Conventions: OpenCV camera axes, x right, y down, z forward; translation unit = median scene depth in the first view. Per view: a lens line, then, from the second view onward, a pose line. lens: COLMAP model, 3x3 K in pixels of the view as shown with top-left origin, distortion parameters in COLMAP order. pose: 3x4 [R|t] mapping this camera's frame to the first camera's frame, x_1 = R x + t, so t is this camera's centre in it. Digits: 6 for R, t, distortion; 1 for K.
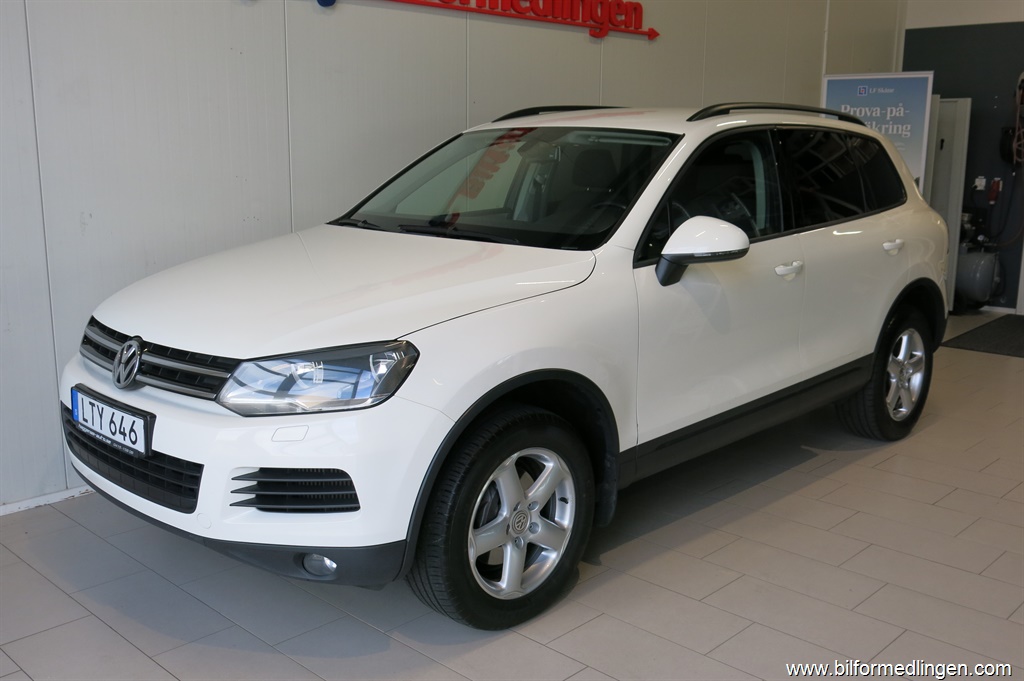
lens RADIAL K [[995.6, 0, 512.0], [0, 995.6, 340.5], [0, 0, 1]] dist [0.001822, 0.006195]
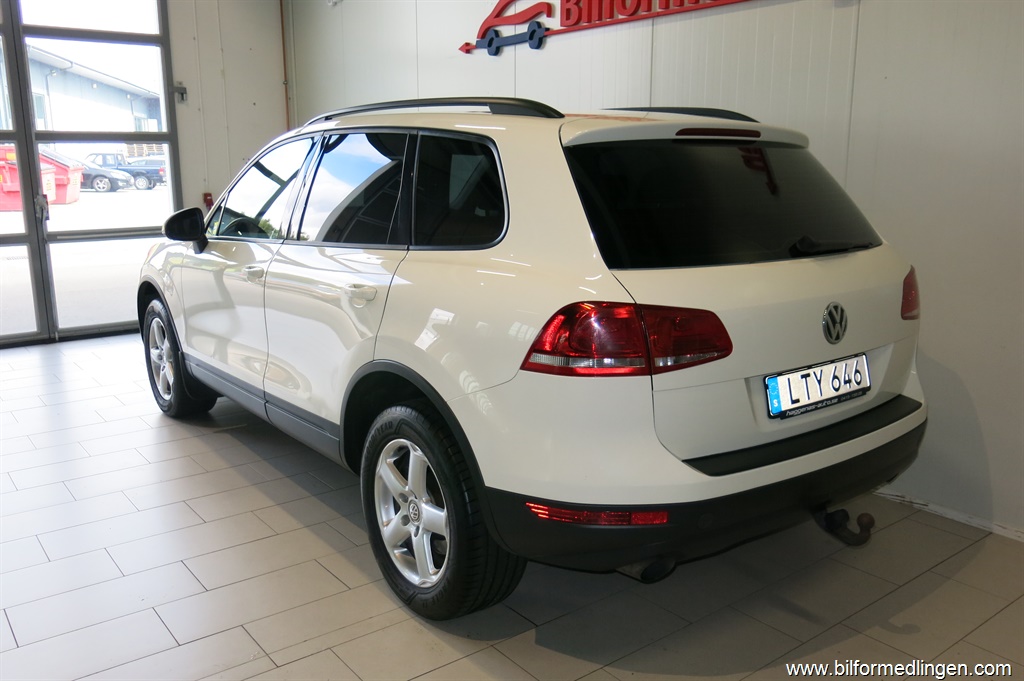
lens RADIAL K [[853.3, 0, 512.0], [0, 853.3, 340.5], [0, 0, 1]] dist [0.008455, 0.002129]
pose [[-0.139039, 0.197017, -0.970491, 0.935141], [-0.198169, 0.954652, 0.222193, -0.213235], [0.970256, 0.223215, -0.093691, 1.139050]]
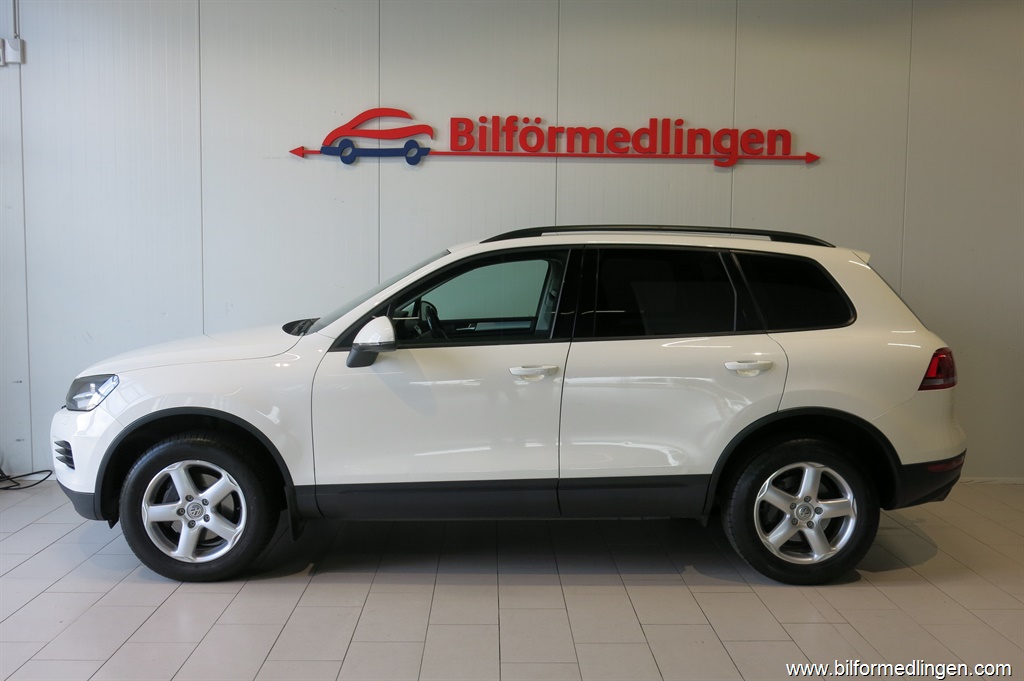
lens RADIAL K [[995.6, 0, 512.0], [0, 995.6, 340.5], [0, 0, 1]] dist [0.001822, 0.006195]
pose [[0.707982, 0.056471, -0.703969, 0.878670], [-0.143699, 0.987464, -0.065306, -0.025023], [0.691456, 0.147395, 0.707222, 0.154506]]
